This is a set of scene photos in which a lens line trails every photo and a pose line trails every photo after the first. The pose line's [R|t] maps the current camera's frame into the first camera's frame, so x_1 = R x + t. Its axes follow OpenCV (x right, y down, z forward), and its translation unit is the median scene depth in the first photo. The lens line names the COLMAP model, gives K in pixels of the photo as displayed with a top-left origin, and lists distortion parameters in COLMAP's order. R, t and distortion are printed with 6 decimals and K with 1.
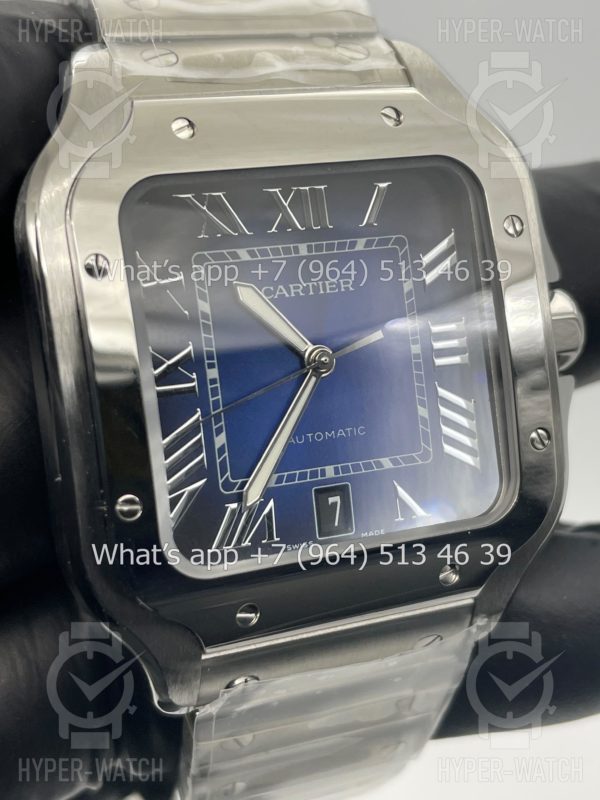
lens RADIAL K [[1265.9, 0, 293.1], [0, 1265.9, 402.6], [0, 0, 1]] dist [0.162022, 0.000000]
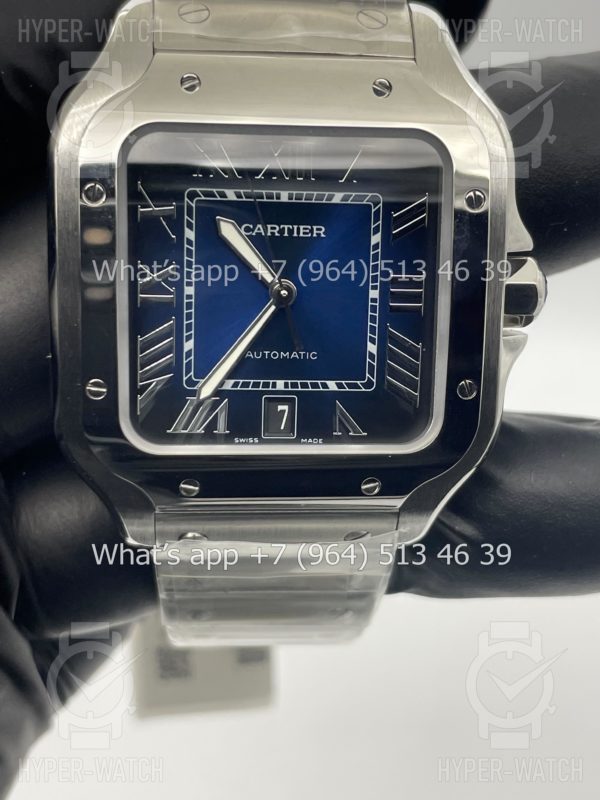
lens RADIAL K [[1265.9, 0, 306.1], [0, 1265.9, 396.4], [0, 0, 1]] dist [0.162022, 0.000000]
pose [[0.955038, 0.187706, -0.229496, 0.334639], [-0.149922, 0.973554, 0.172382, -0.147611], [0.255784, -0.130225, 0.957923, -0.146075]]
